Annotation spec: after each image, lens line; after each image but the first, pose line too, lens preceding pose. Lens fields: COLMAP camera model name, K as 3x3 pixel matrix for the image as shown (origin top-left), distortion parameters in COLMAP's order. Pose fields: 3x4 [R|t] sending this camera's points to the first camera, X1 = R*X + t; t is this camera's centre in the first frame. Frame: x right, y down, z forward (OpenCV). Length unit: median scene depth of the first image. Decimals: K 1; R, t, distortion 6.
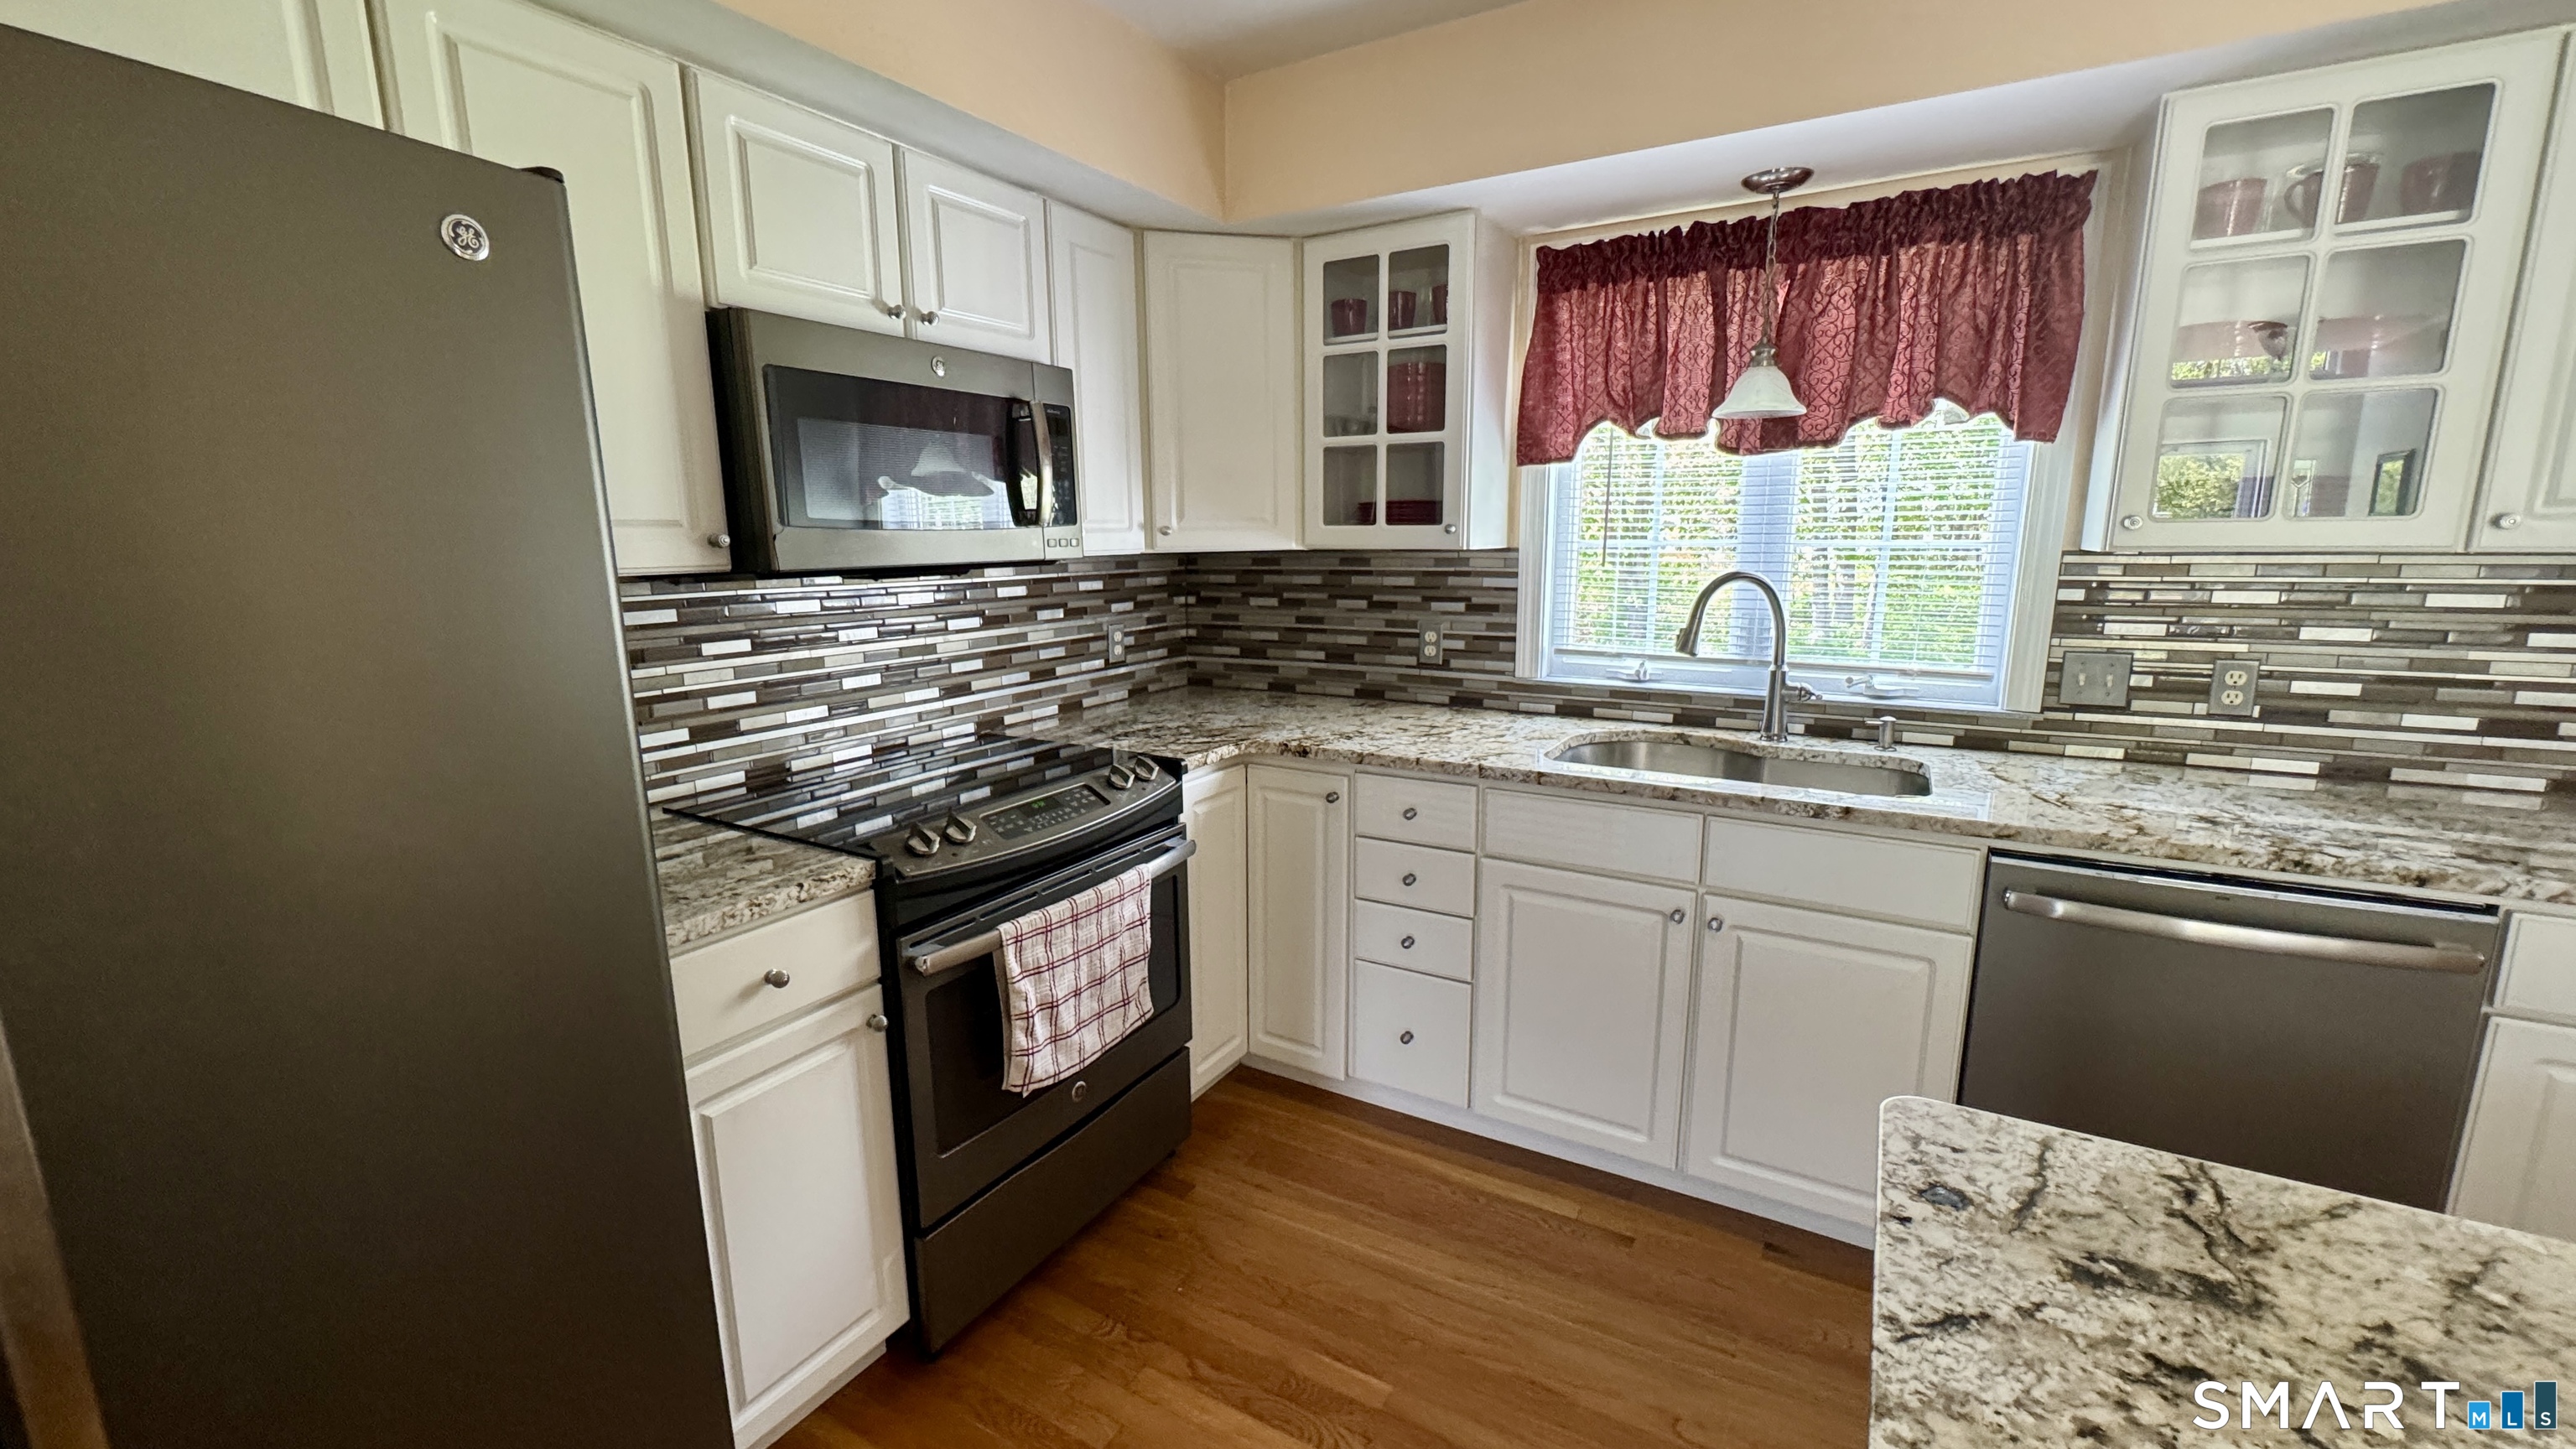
lens RADIAL K [[1025.9, 0, 1288.5], [0, 1025.9, 726.1], [0, 0, 1]] dist [-0.003679, 0.000076]
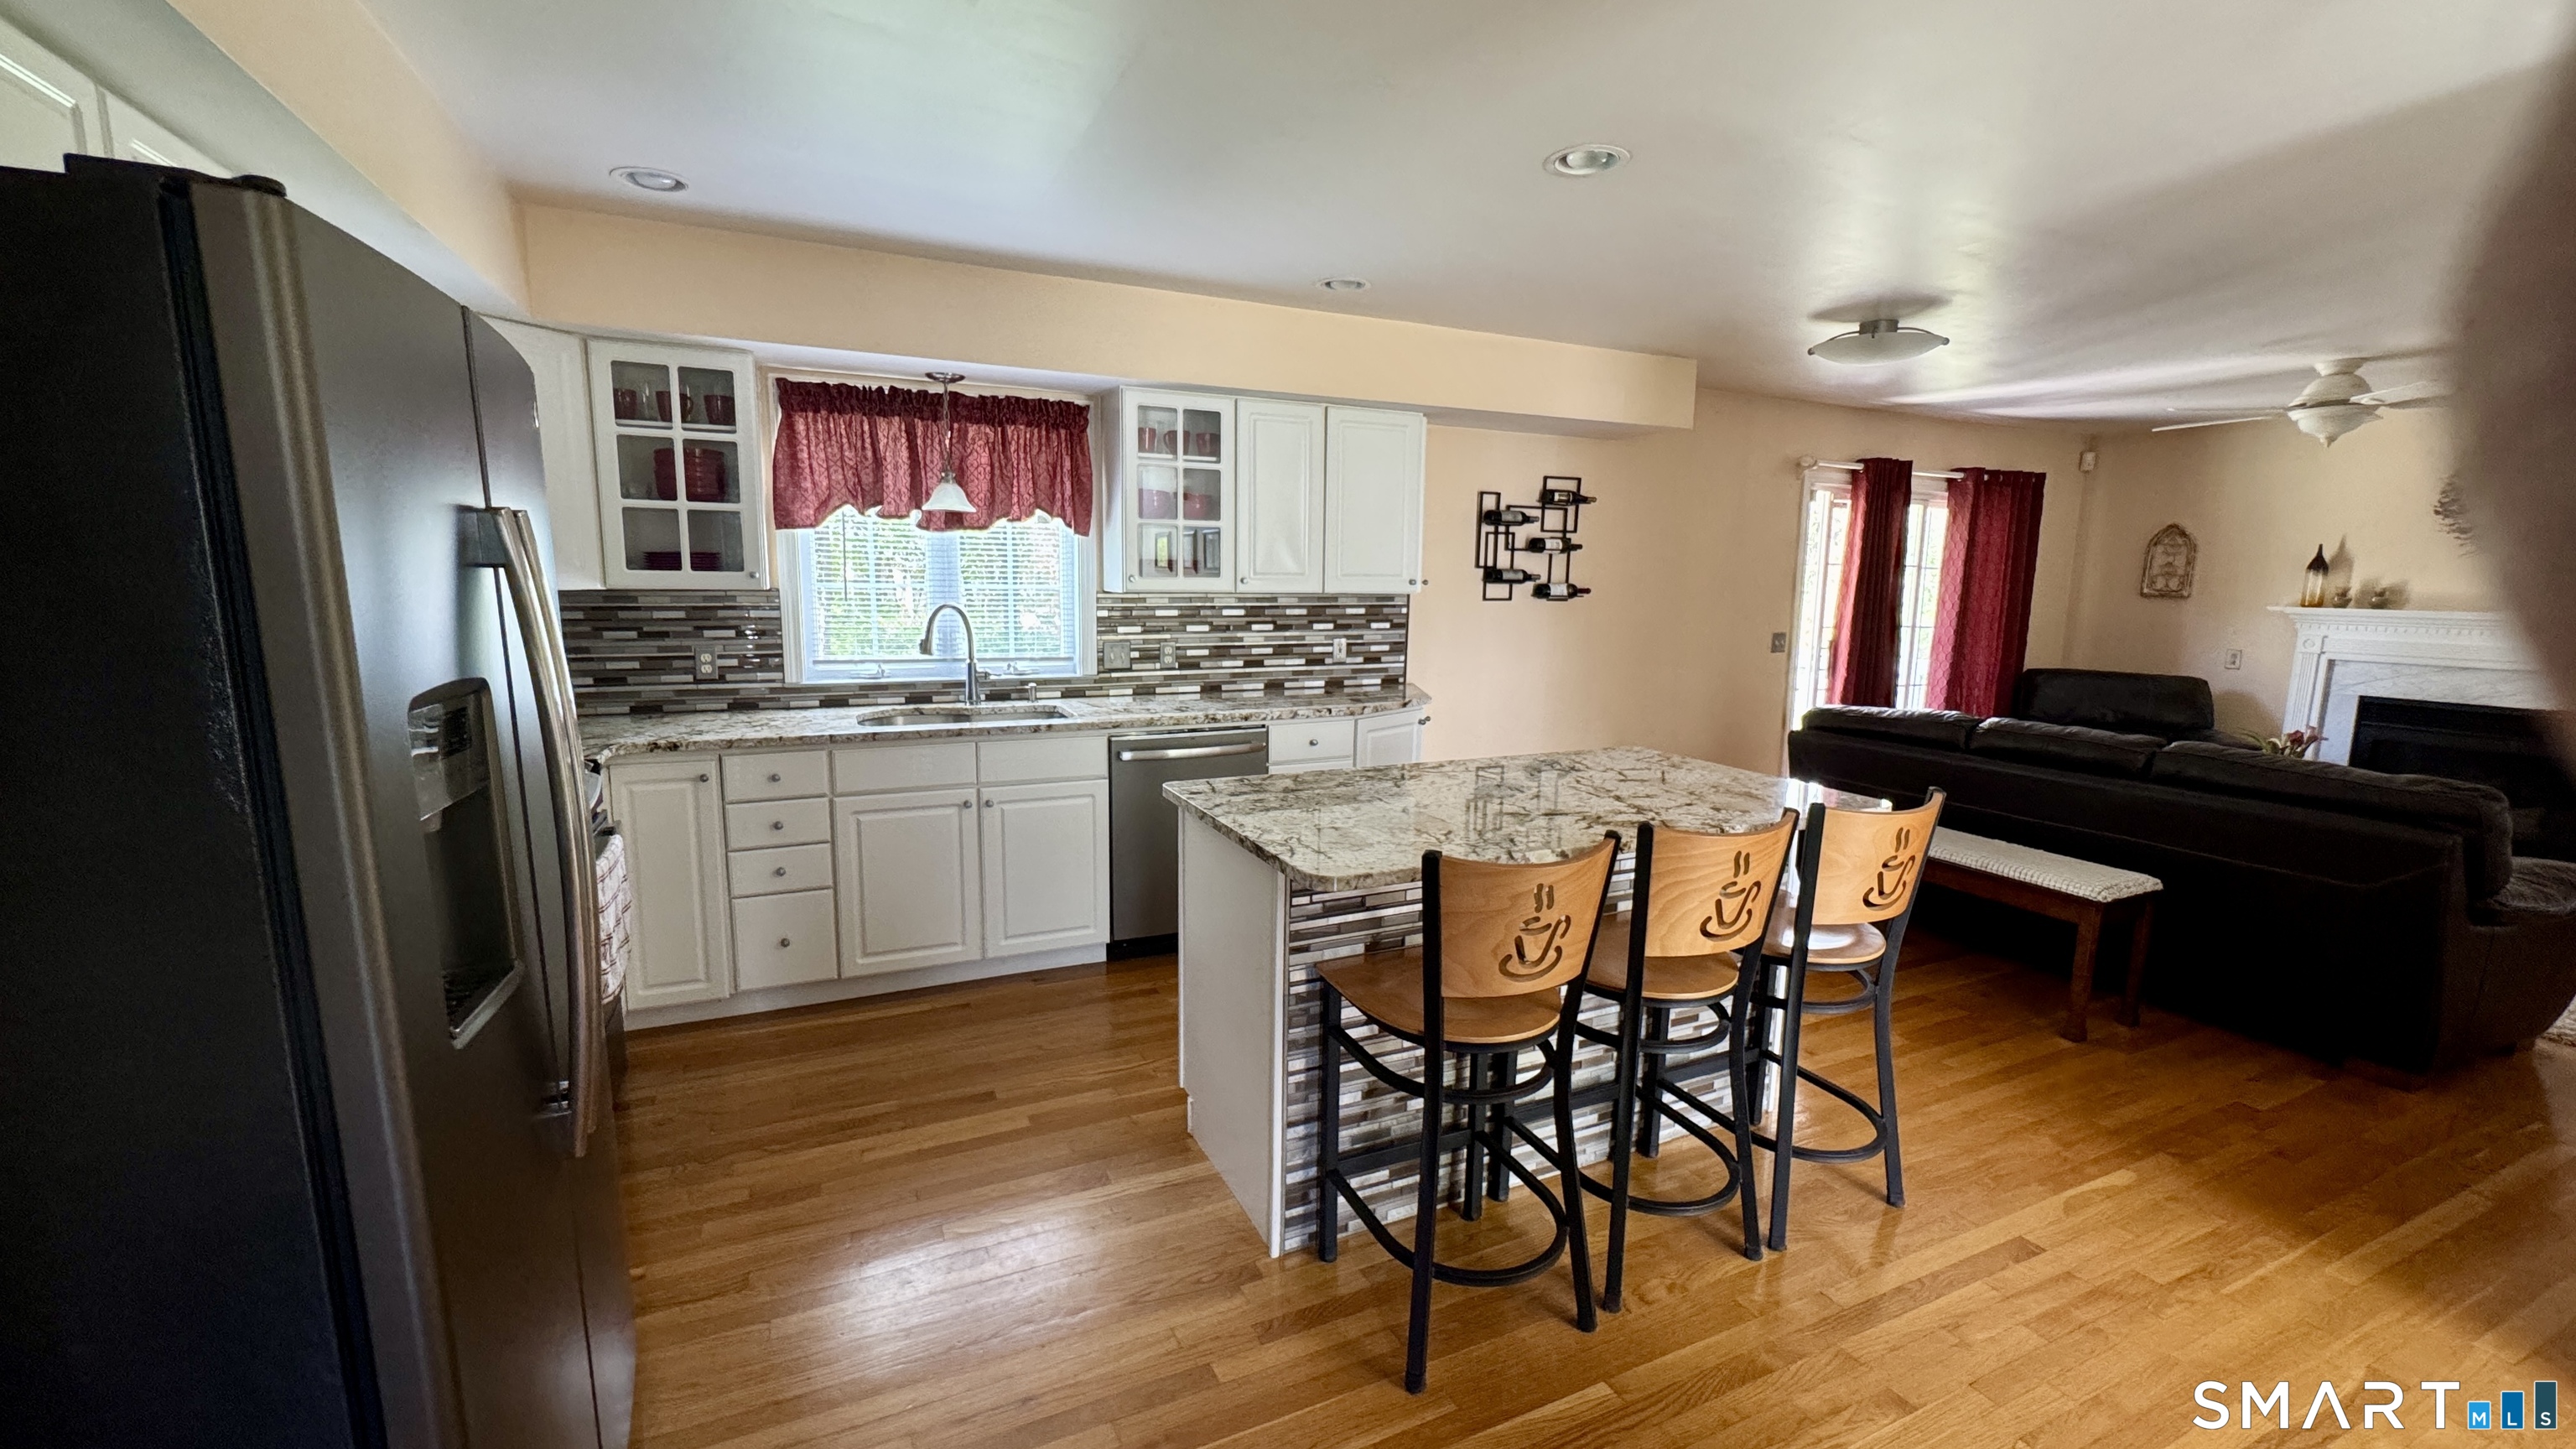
lens RADIAL K [[1025.9, 0, 1290.3], [0, 1025.9, 722.0], [0, 0, 1]] dist [-0.003679, 0.000076]
pose [[0.569175, -0.102351, 0.815821, -0.622270], [0.134948, 0.990395, 0.030103, 0.063946], [-0.811066, 0.092960, 0.577521, -0.388068]]
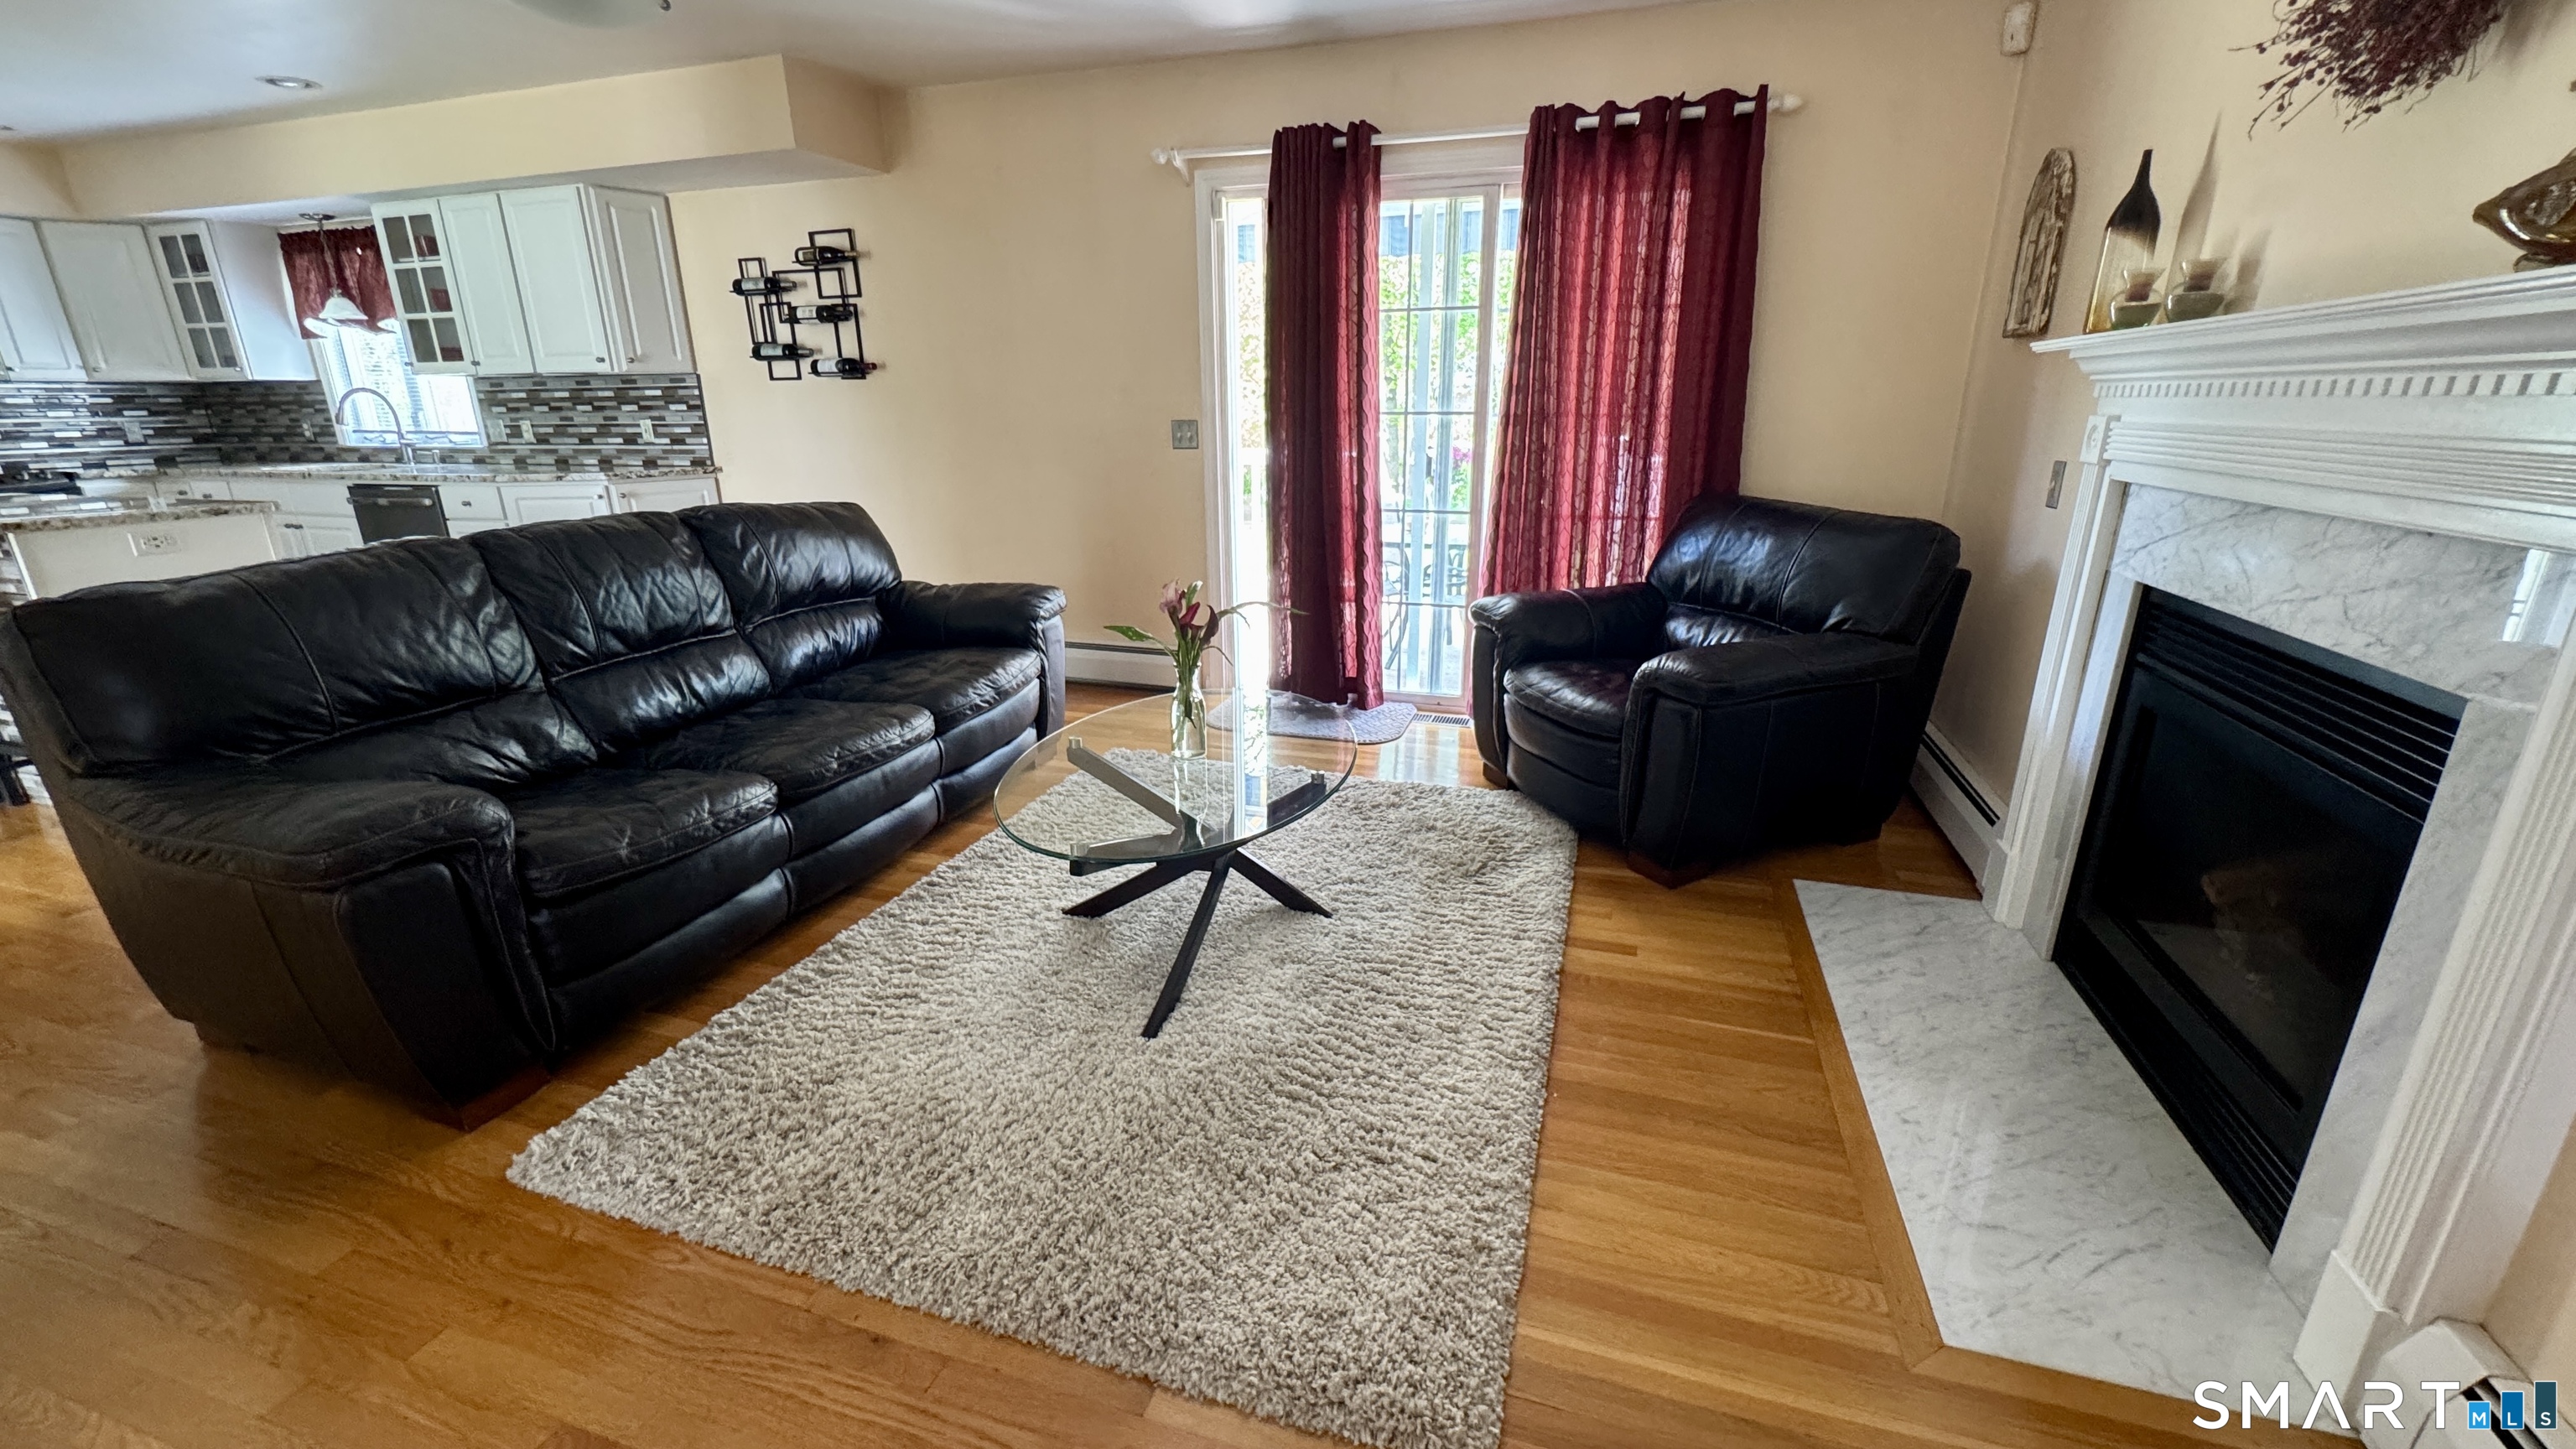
lens RADIAL K [[1025.9, 0, 1294.1], [0, 1025.9, 735.6], [0, 0, 1]] dist [-0.003679, 0.000076]
pose [[0.975701, -0.064199, 0.209492, 2.006611], [0.037749, 0.991069, 0.127899, 0.422342], [-0.215832, -0.116883, 0.969410, -1.832656]]
